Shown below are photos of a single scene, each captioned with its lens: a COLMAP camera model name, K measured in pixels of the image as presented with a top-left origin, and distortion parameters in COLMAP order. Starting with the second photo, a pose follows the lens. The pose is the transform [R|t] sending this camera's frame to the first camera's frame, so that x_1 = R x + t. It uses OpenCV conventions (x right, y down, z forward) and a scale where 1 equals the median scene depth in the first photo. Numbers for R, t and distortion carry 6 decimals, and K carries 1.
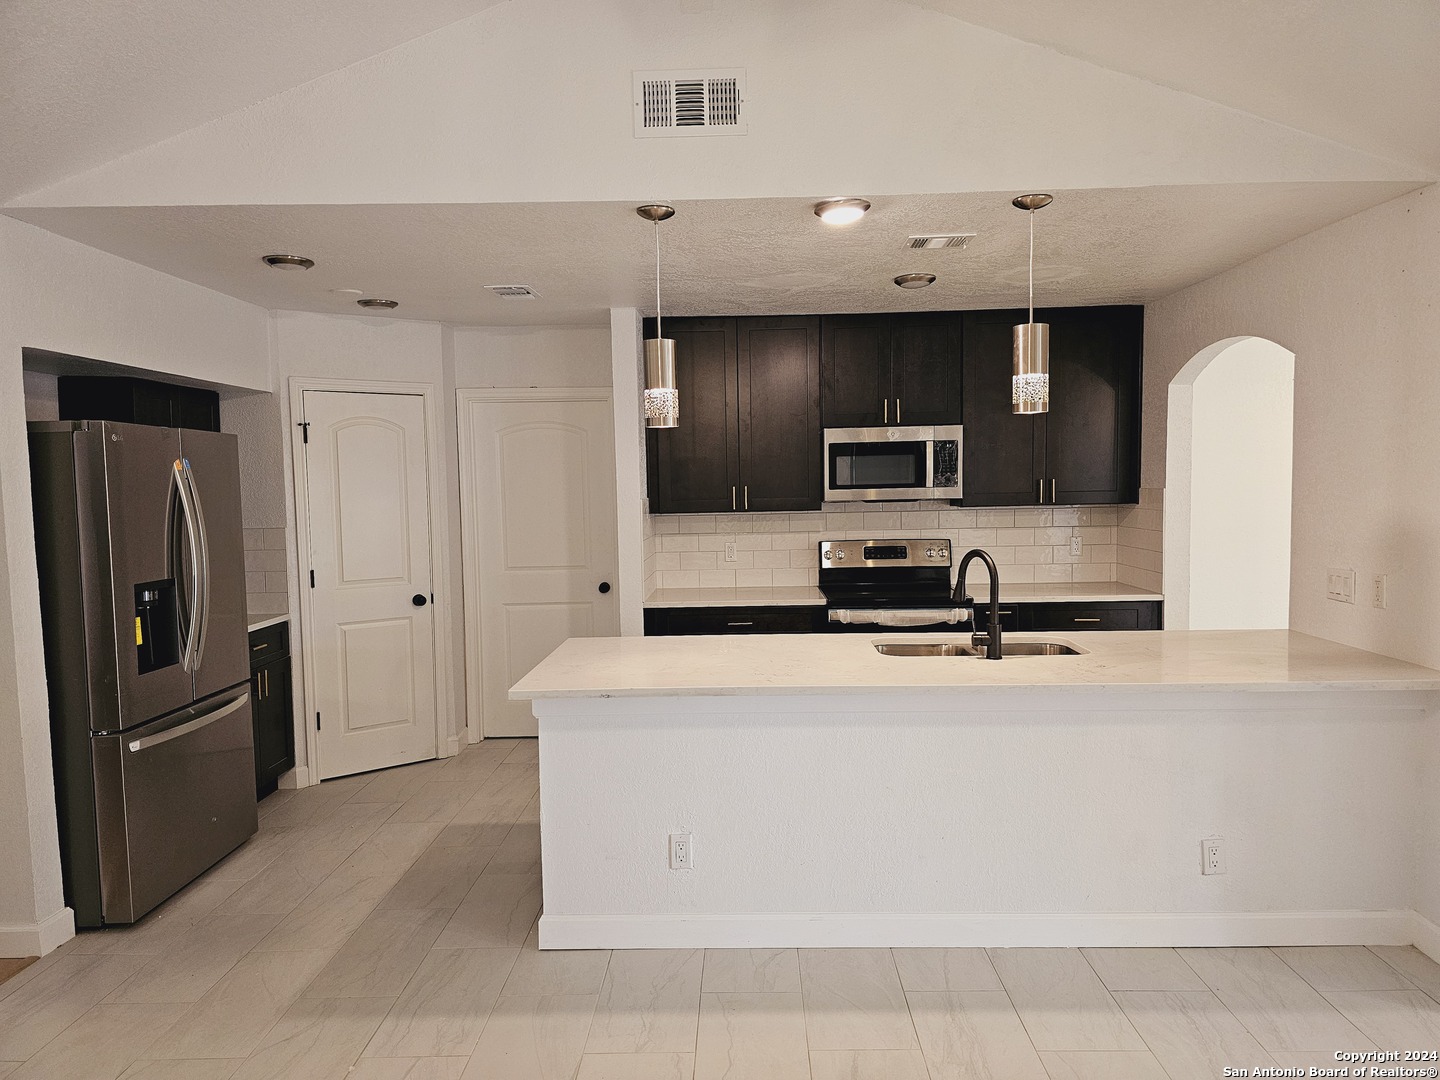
lens RADIAL K [[963.9, 0, 732.5], [0, 963.9, 546.8], [0, 0, 1]] dist [0.070957, -0.073307]
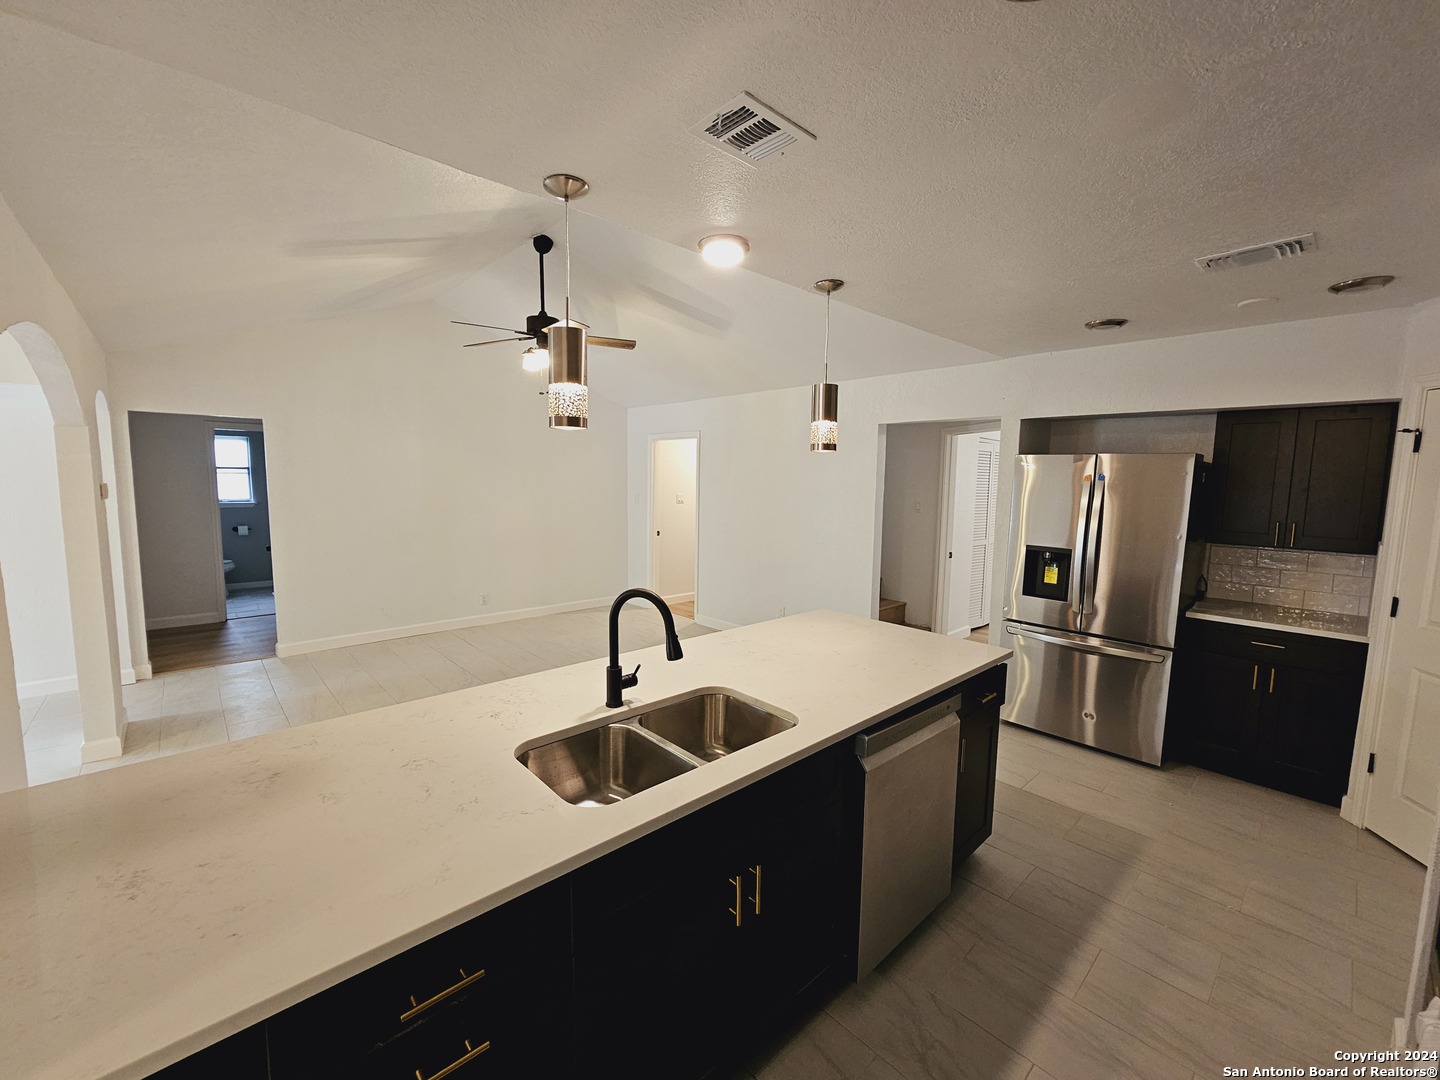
lens RADIAL K [[590.0, 0, 713.3], [0, 590.0, 537.7], [0, 0, 1]] dist [-0.001174, 0.000538]
pose [[-0.730298, 0.077400, -0.678730, 0.483992], [-0.049729, 0.984901, 0.165822, -0.112404], [0.681316, 0.154852, -0.715422, 1.234669]]
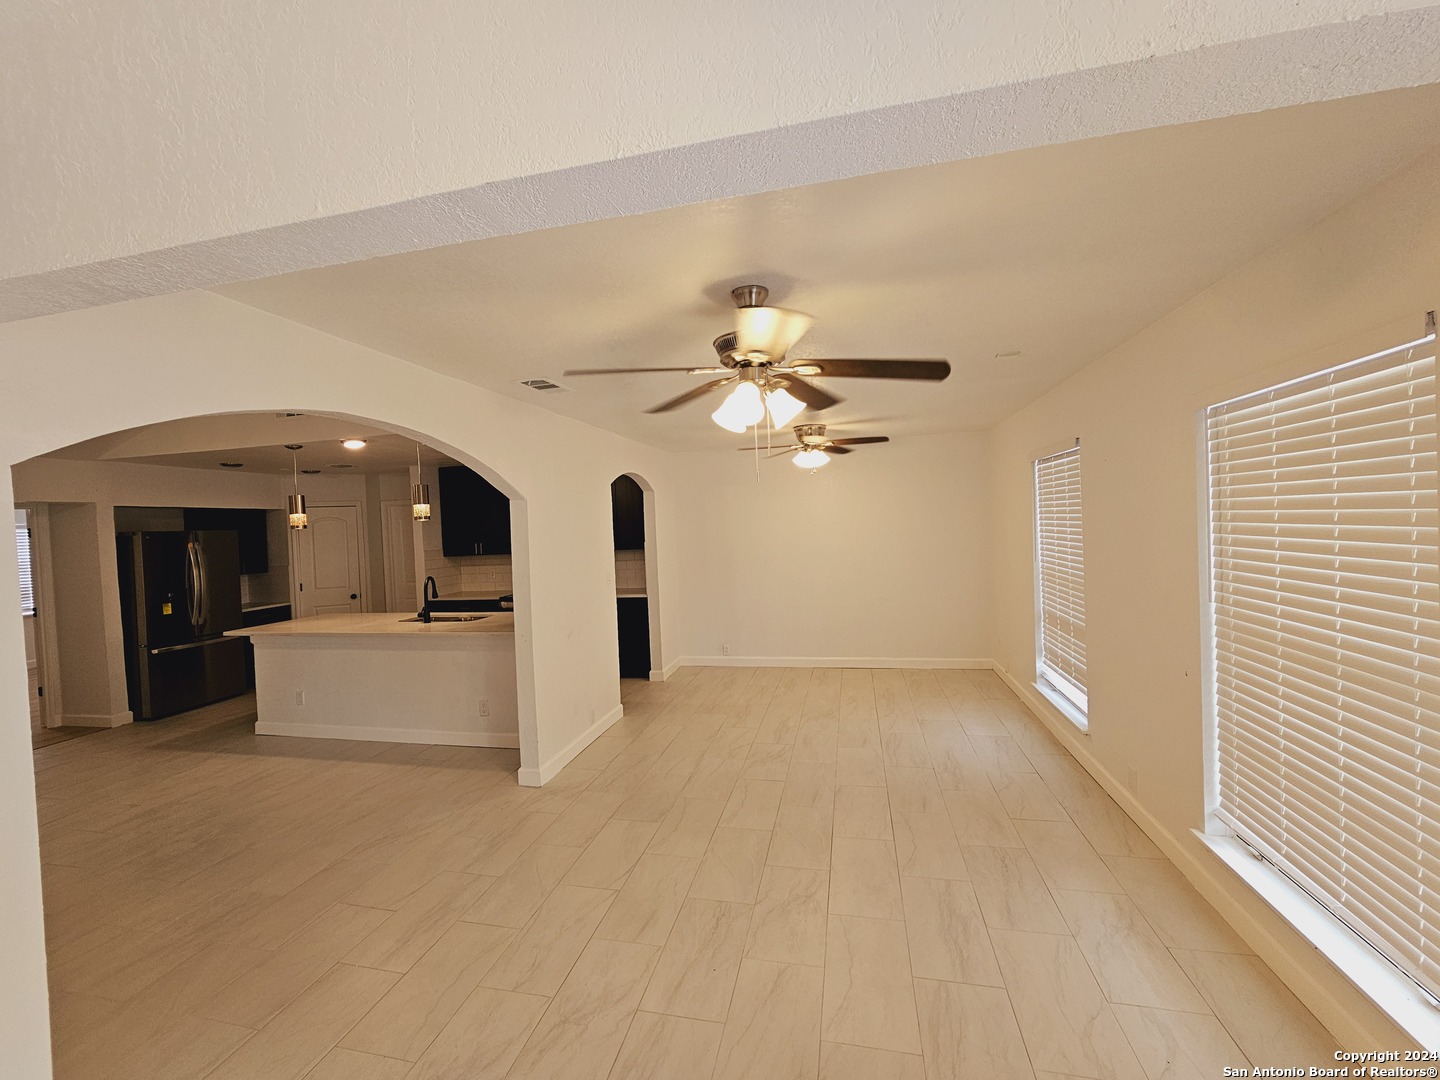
lens RADIAL K [[590.5, 0, 714.0], [0, 590.5, 535.8], [0, 0, 1]] dist [-0.004493, 0.002448]
pose [[0.976288, -0.020800, -0.215473, 1.097603], [0.011496, 0.998950, -0.044343, -0.021318], [0.216169, 0.040814, 0.975502, -0.224862]]
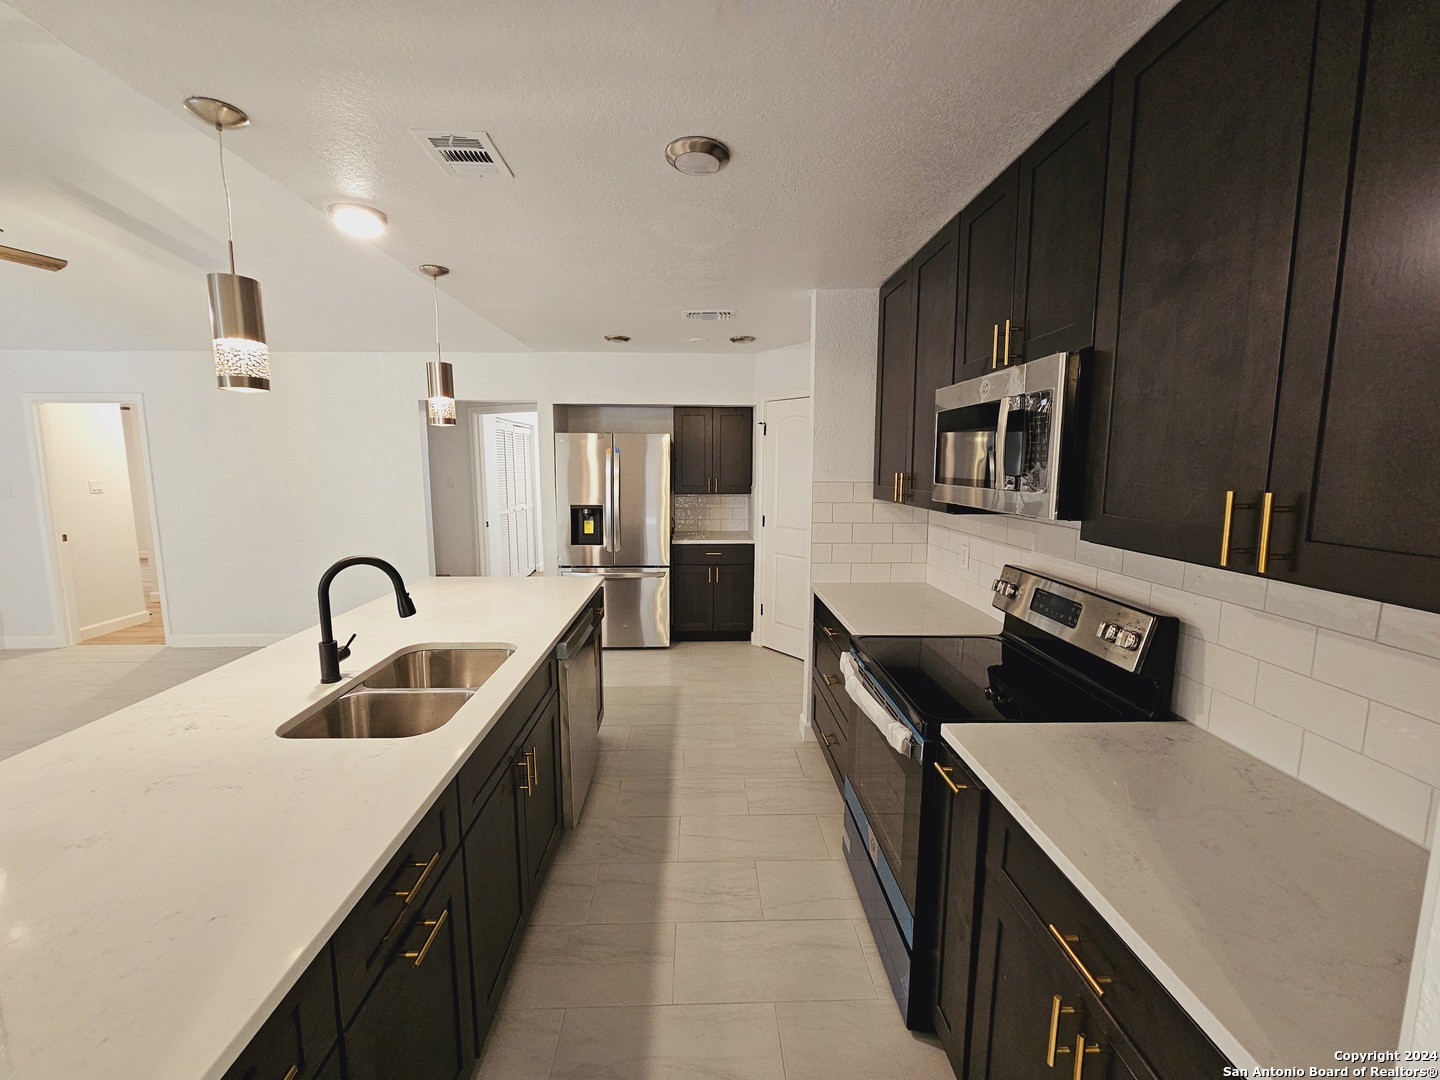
lens RADIAL K [[590.5, 0, 714.0], [0, 590.5, 535.8], [0, 0, 1]] dist [-0.004493, 0.002448]
pose [[0.041049, 0.143776, -0.988759, 0.676988], [-0.070791, 0.987524, 0.140657, -0.095458], [0.996646, 0.064221, 0.050715, 1.131760]]
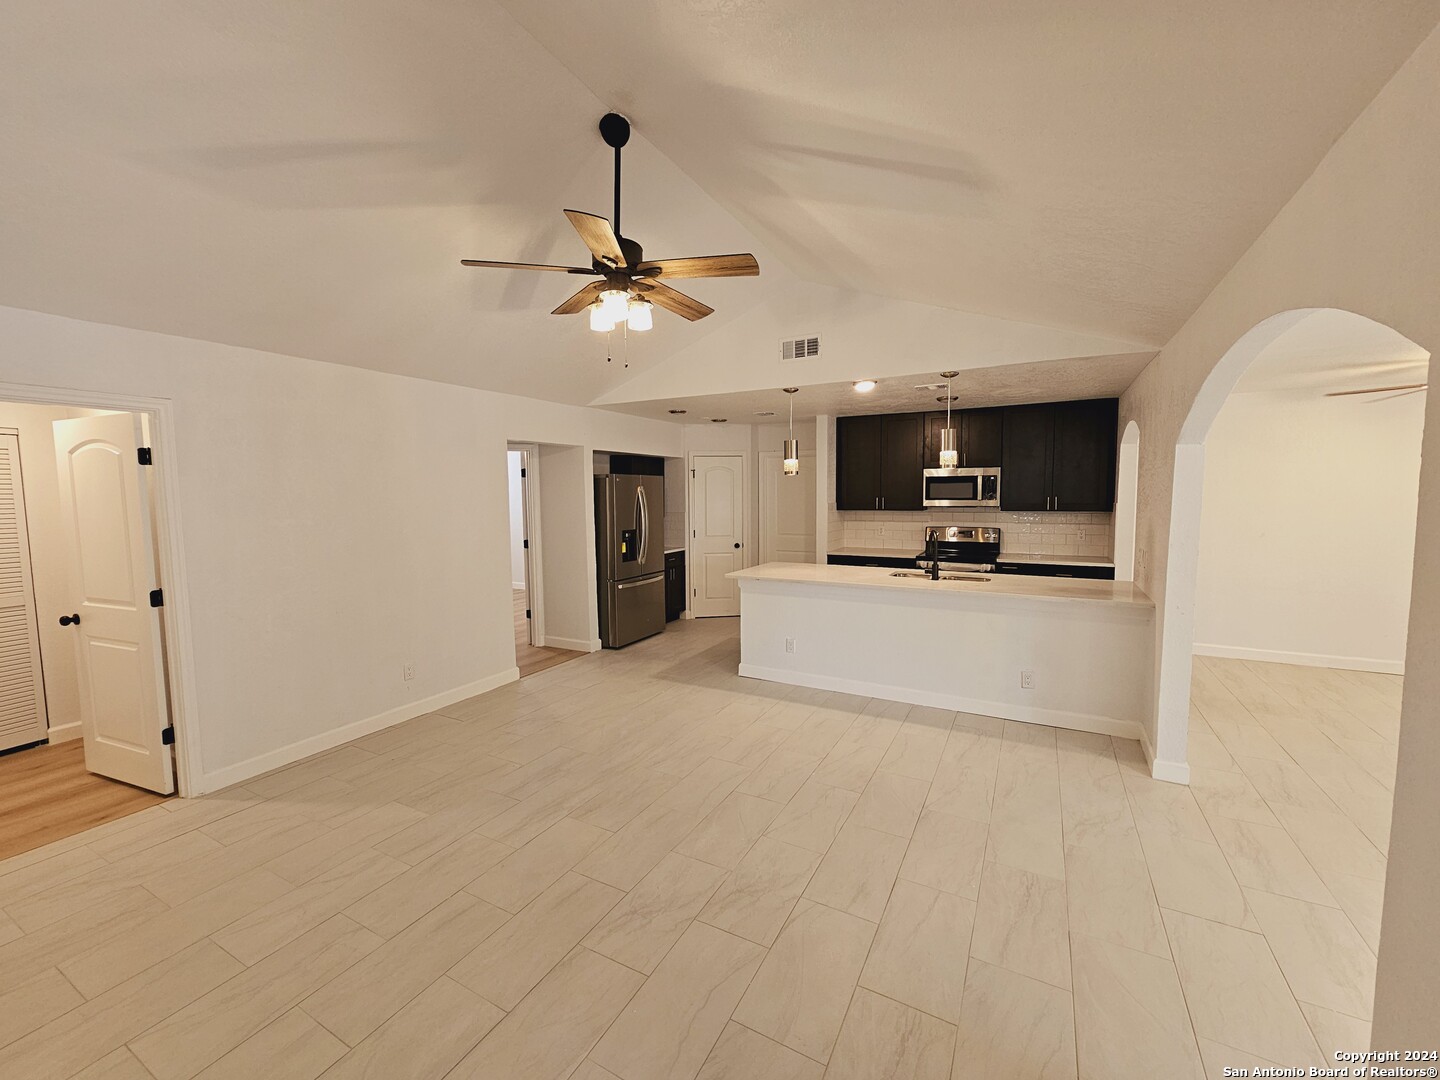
lens RADIAL K [[590.5, 0, 714.0], [0, 590.5, 535.8], [0, 0, 1]] dist [-0.004493, 0.002448]
pose [[0.883059, 0.044431, -0.467155, 0.387817], [-0.038906, 0.999012, 0.021473, 0.005277], [0.467647, -0.000787, 0.883915, -0.358883]]
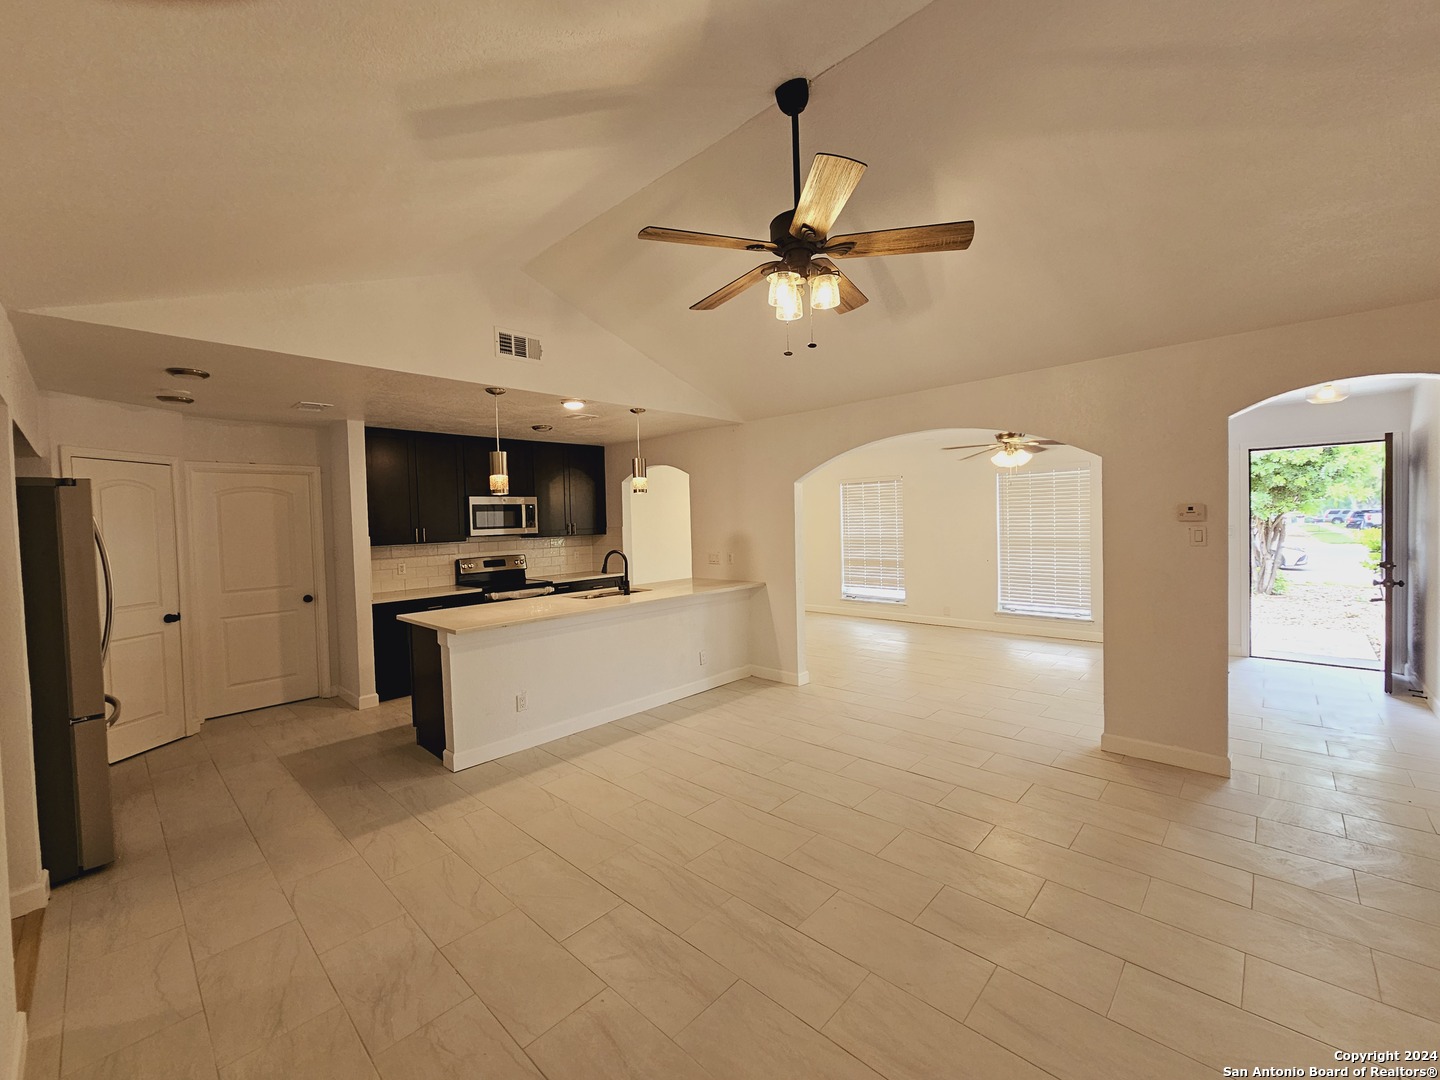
lens RADIAL K [[590.0, 0, 713.3], [0, 590.0, 537.7], [0, 0, 1]] dist [-0.001174, 0.000538]
pose [[0.679125, -0.025561, 0.733577, -0.563034], [0.068446, 0.997244, -0.028618, 0.026479], [-0.730824, 0.069645, 0.679003, -0.132229]]
